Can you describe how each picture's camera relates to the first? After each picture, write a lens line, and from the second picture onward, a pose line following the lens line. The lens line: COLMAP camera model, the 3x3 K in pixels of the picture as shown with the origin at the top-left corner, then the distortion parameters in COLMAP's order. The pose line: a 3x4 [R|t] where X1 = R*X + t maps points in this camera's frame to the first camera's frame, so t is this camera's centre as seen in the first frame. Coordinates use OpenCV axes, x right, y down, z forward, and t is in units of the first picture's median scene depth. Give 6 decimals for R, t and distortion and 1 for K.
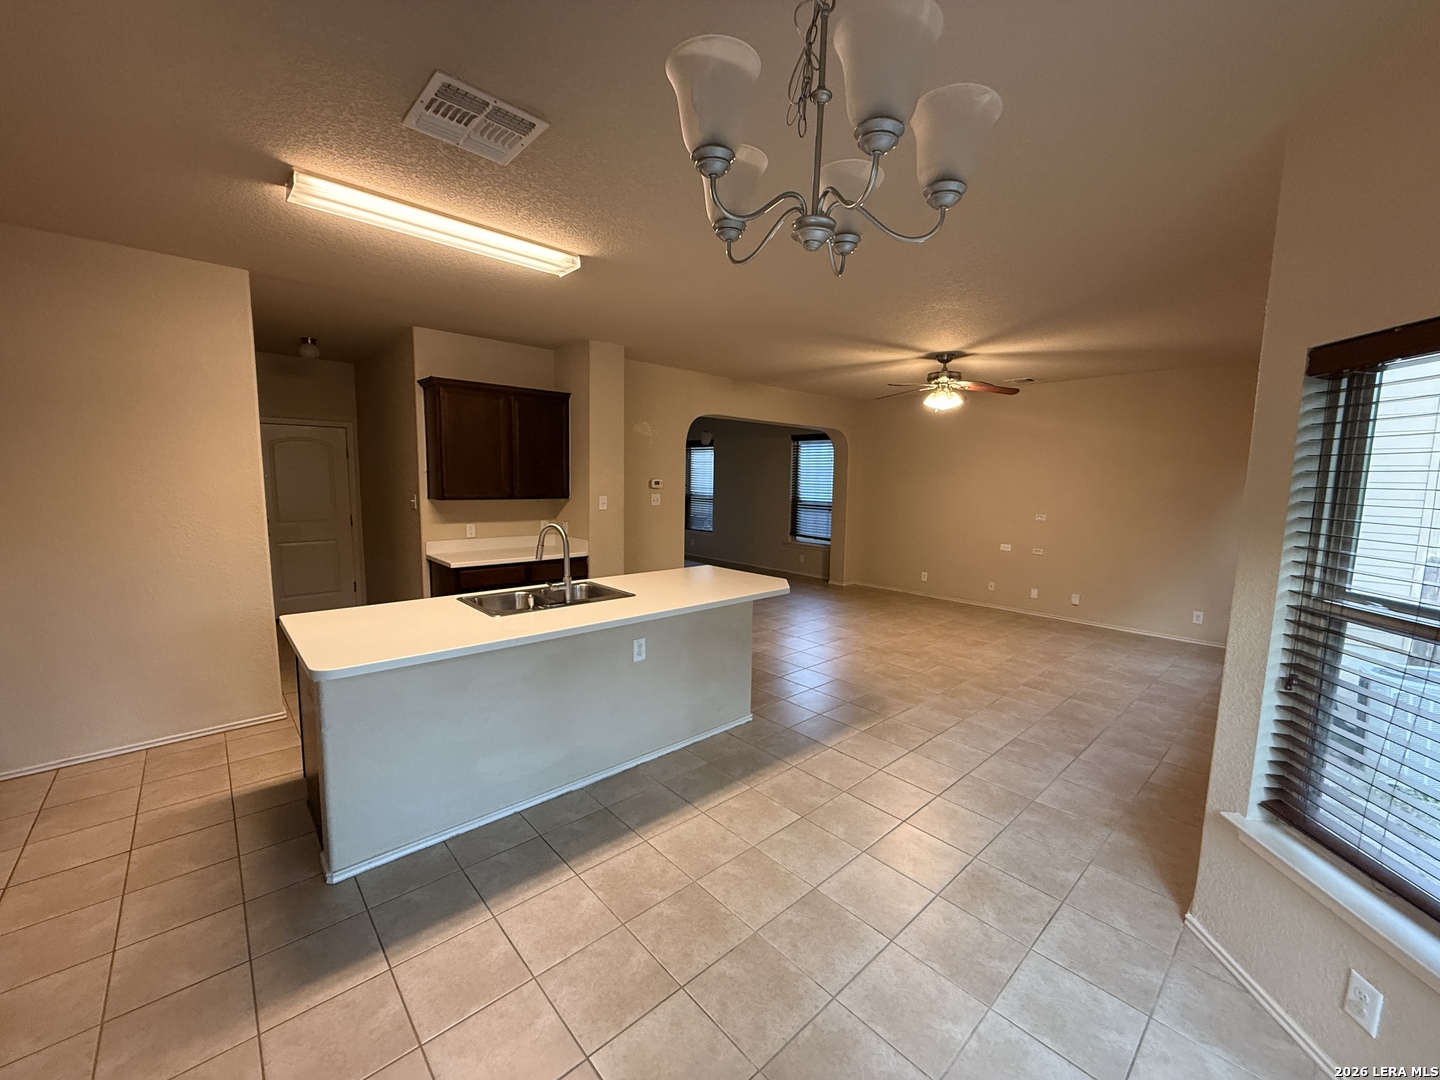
lens RADIAL K [[574.8, 0, 716.0], [0, 574.8, 542.5], [0, 0, 1]] dist [-0.001295, -0.000117]
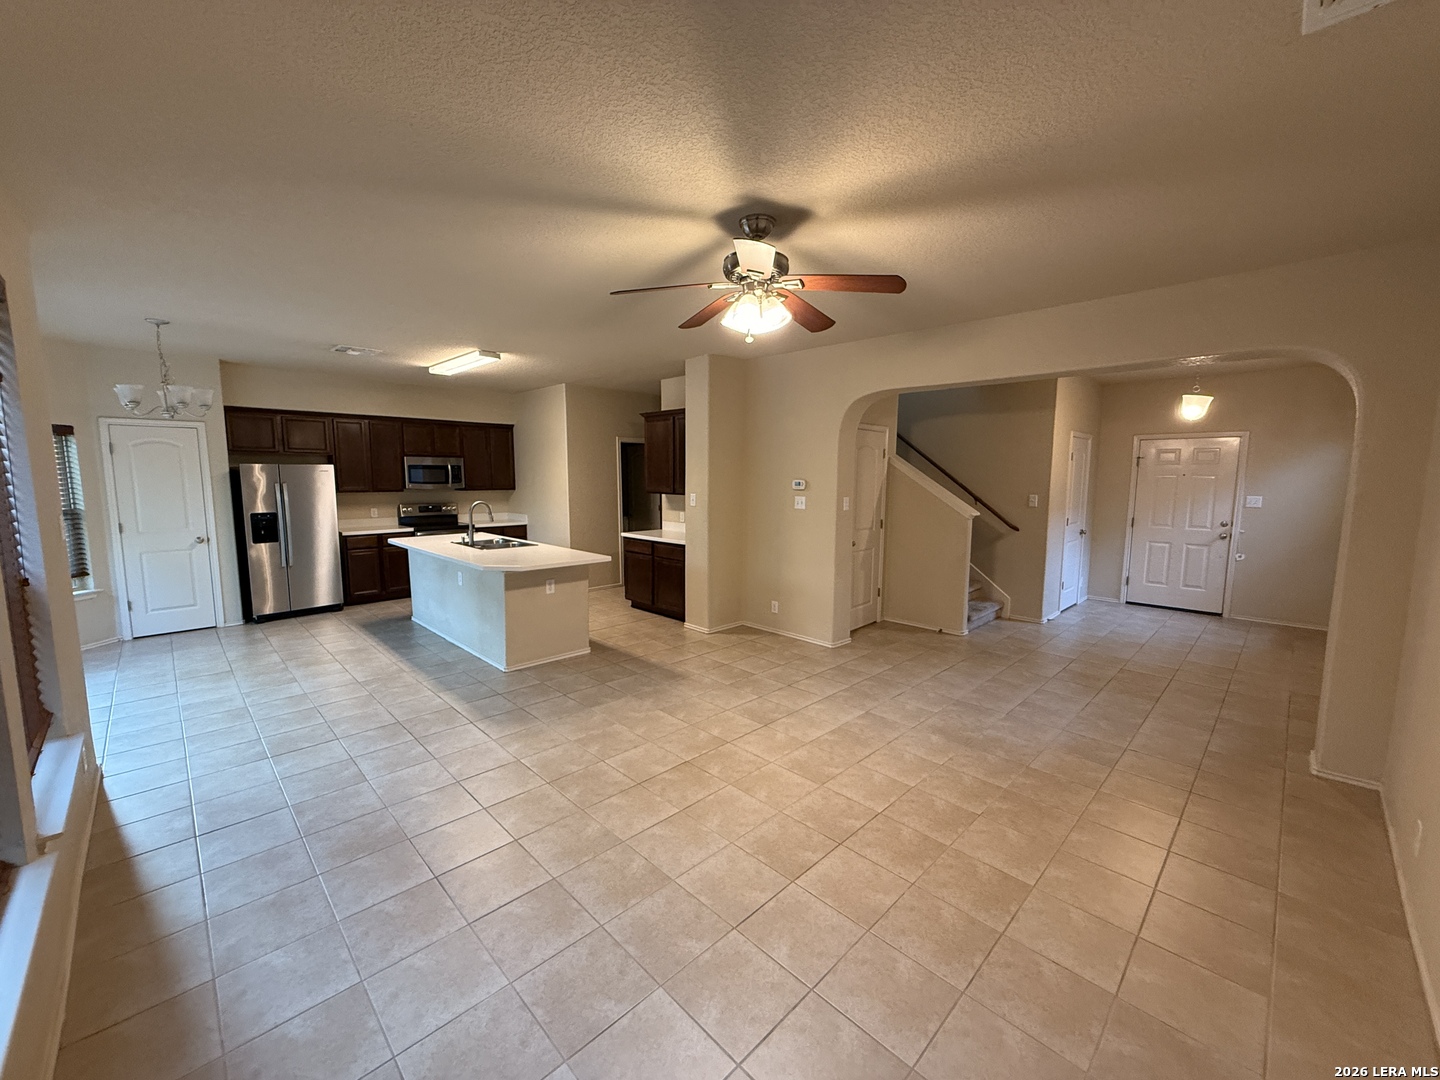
lens RADIAL K [[574.8, 0, 715.4], [0, 574.8, 535.8], [0, 0, 1]] dist [-0.001295, -0.000117]
pose [[0.038782, 0.092500, -0.994957, 0.981643], [-0.120447, 0.988879, 0.087240, -0.107256], [0.991962, 0.116456, 0.049492, 1.039395]]
